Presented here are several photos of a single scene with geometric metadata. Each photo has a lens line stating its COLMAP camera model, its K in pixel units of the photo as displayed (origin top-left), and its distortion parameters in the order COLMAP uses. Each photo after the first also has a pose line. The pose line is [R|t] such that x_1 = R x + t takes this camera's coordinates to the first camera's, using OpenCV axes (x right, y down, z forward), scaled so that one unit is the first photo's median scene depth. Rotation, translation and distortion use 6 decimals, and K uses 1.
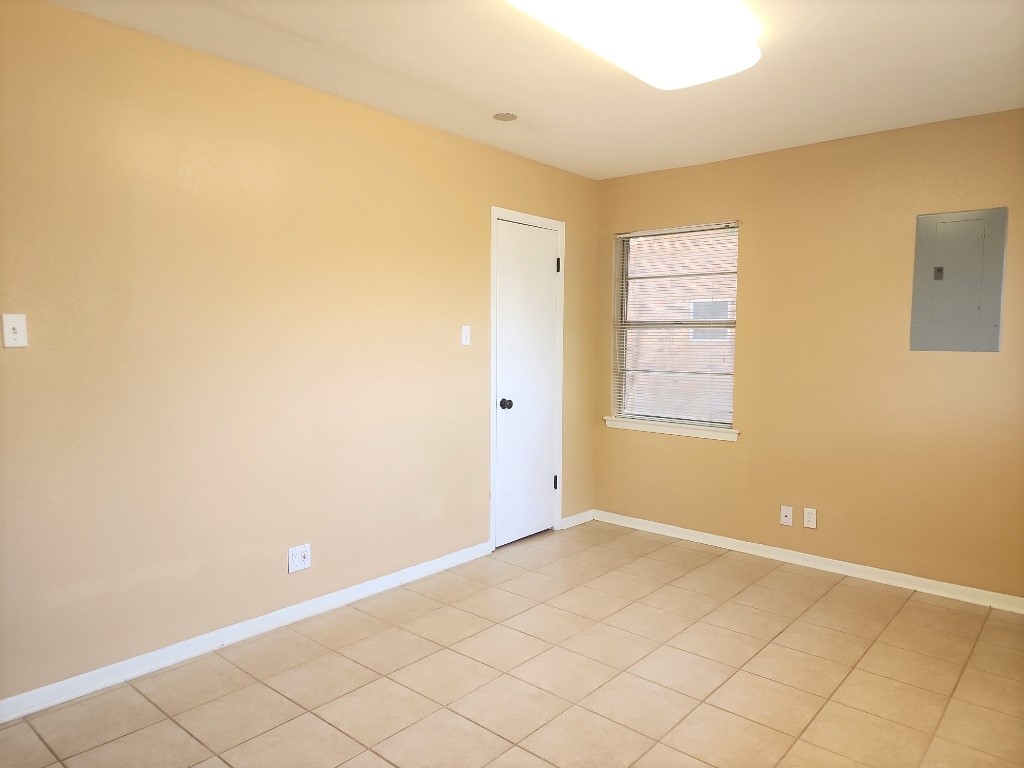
lens RADIAL K [[687.5, 0, 513.1], [0, 687.5, 406.6], [0, 0, 1]] dist [0.074318, -0.020541]
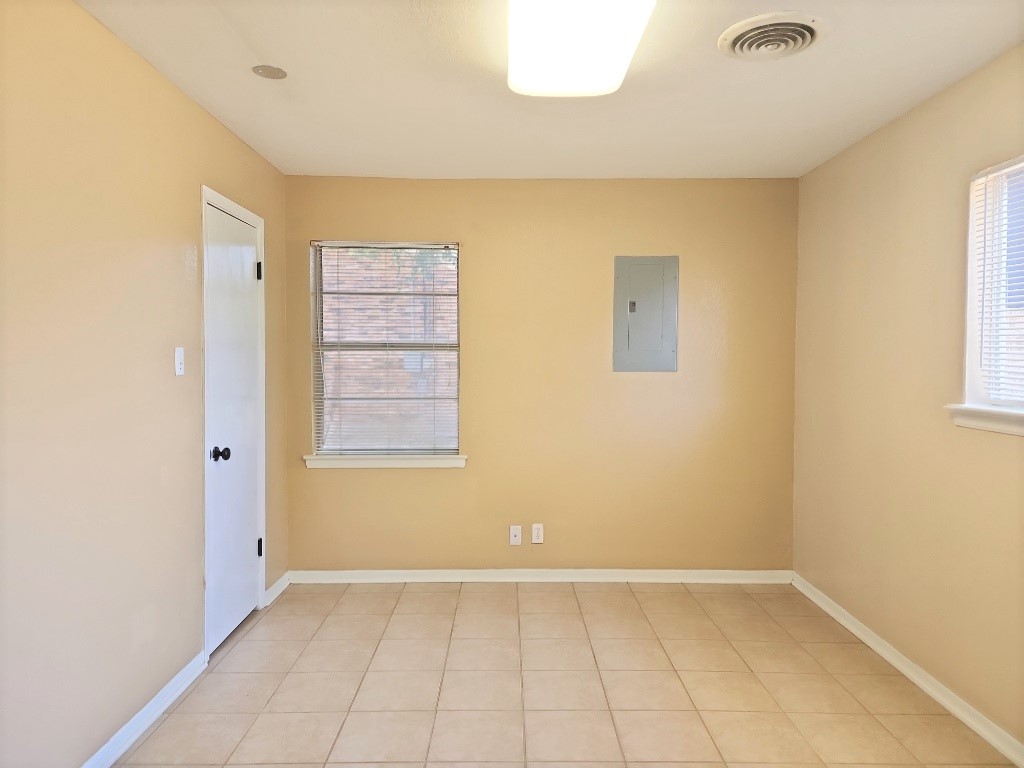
lens RADIAL K [[687.5, 0, 514.2], [0, 687.5, 382.8], [0, 0, 1]] dist [0.074318, -0.020541]
pose [[0.750792, -0.031489, 0.659788, -0.262832], [0.072434, 0.996764, -0.034853, -0.029765], [-0.656555, 0.073959, 0.750643, 0.229636]]
